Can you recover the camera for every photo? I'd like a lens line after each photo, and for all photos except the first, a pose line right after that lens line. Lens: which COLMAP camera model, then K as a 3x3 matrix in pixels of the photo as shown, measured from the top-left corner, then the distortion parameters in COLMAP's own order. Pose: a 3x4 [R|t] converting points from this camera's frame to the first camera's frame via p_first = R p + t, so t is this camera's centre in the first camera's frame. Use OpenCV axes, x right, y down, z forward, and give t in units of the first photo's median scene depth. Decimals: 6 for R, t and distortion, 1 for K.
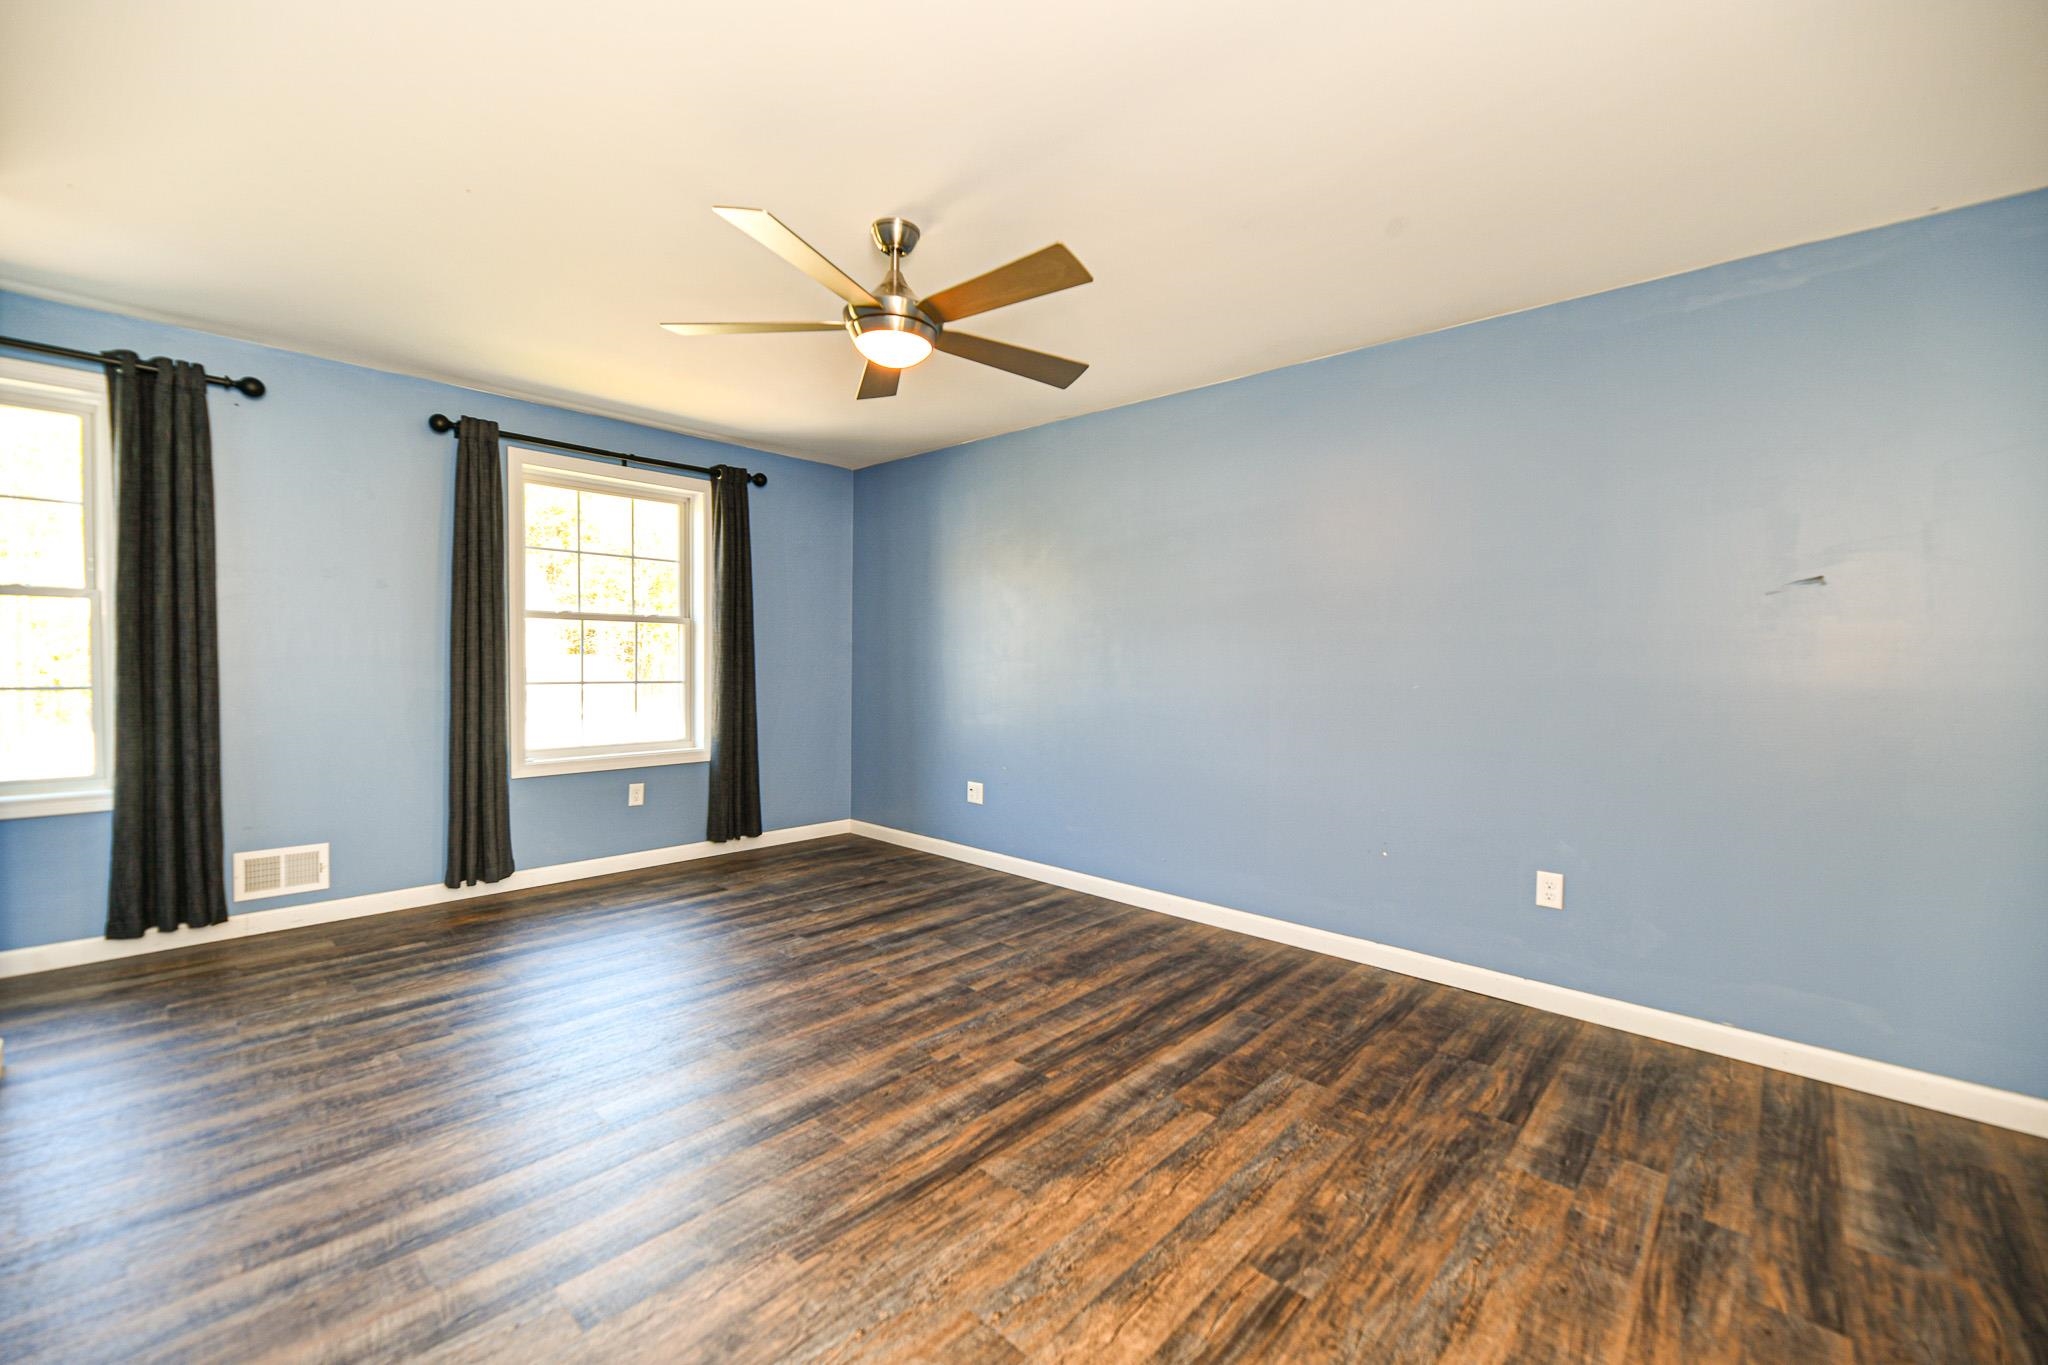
lens RADIAL K [[826.0, 0, 1027.7], [0, 826.0, 663.1], [0, 0, 1]] dist [0.001366, -0.003843]
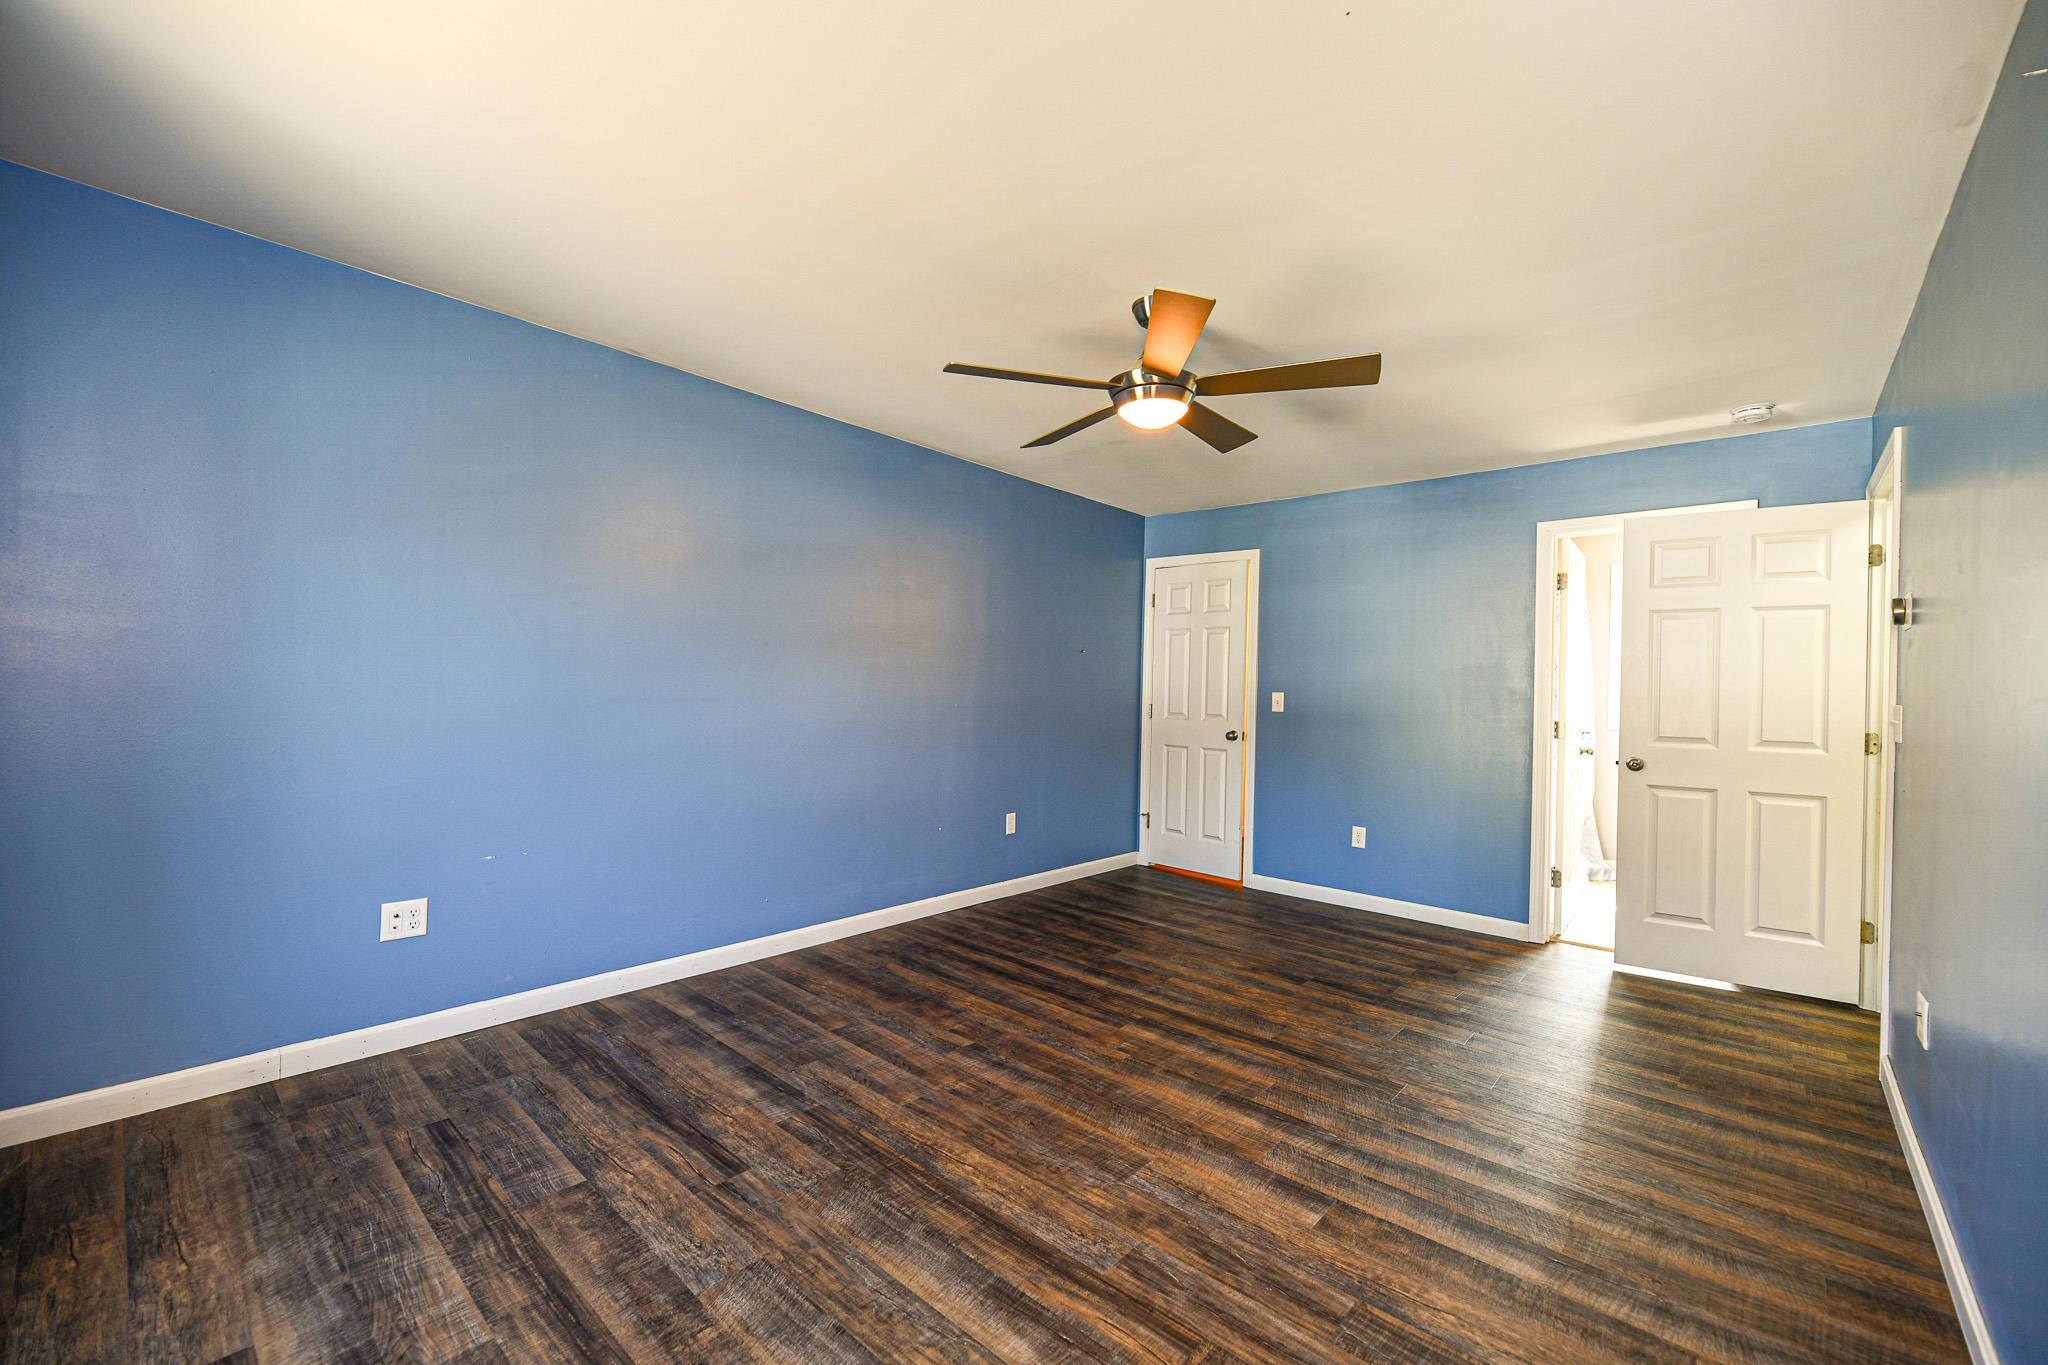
lens RADIAL K [[826.0, 0, 1028.6], [0, 826.0, 684.5], [0, 0, 1]] dist [0.001366, -0.003843]
pose [[-0.015742, -0.010540, 0.999821, -1.086738], [-0.021274, 0.999722, 0.010204, -0.026972], [-0.999650, -0.021110, -0.015961, 1.038973]]
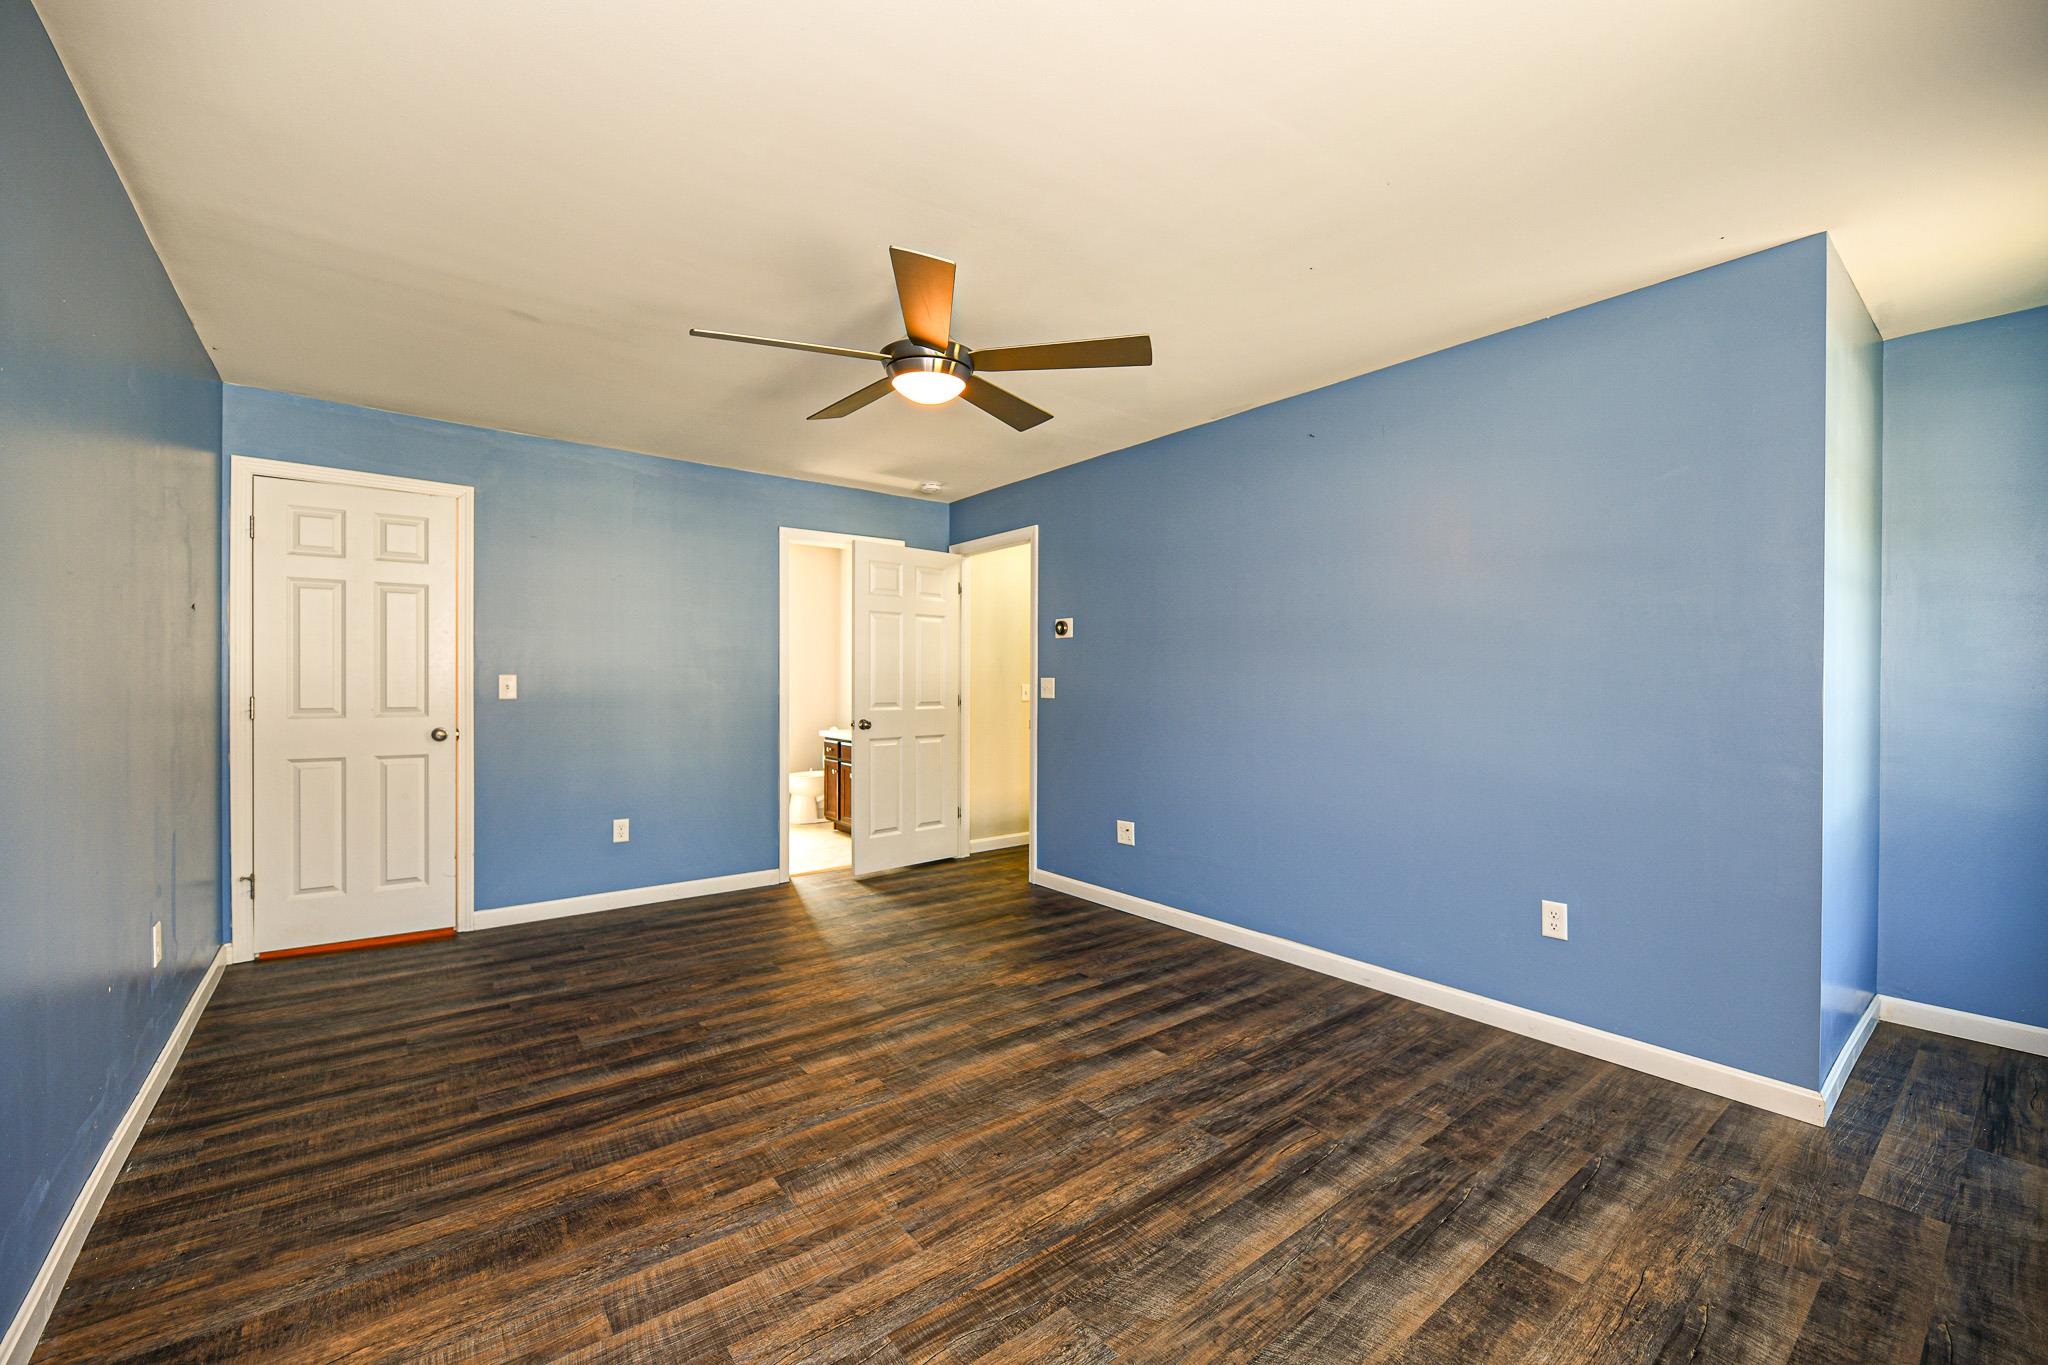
lens RADIAL K [[826.0, 0, 1032.1], [0, 826.0, 686.1], [0, 0, 1]] dist [0.001366, -0.003843]
pose [[-0.987687, -0.021318, 0.154984, -0.396910], [-0.019436, 0.999718, 0.013644, -0.020260], [-0.155231, 0.010463, -0.987823, 1.761580]]
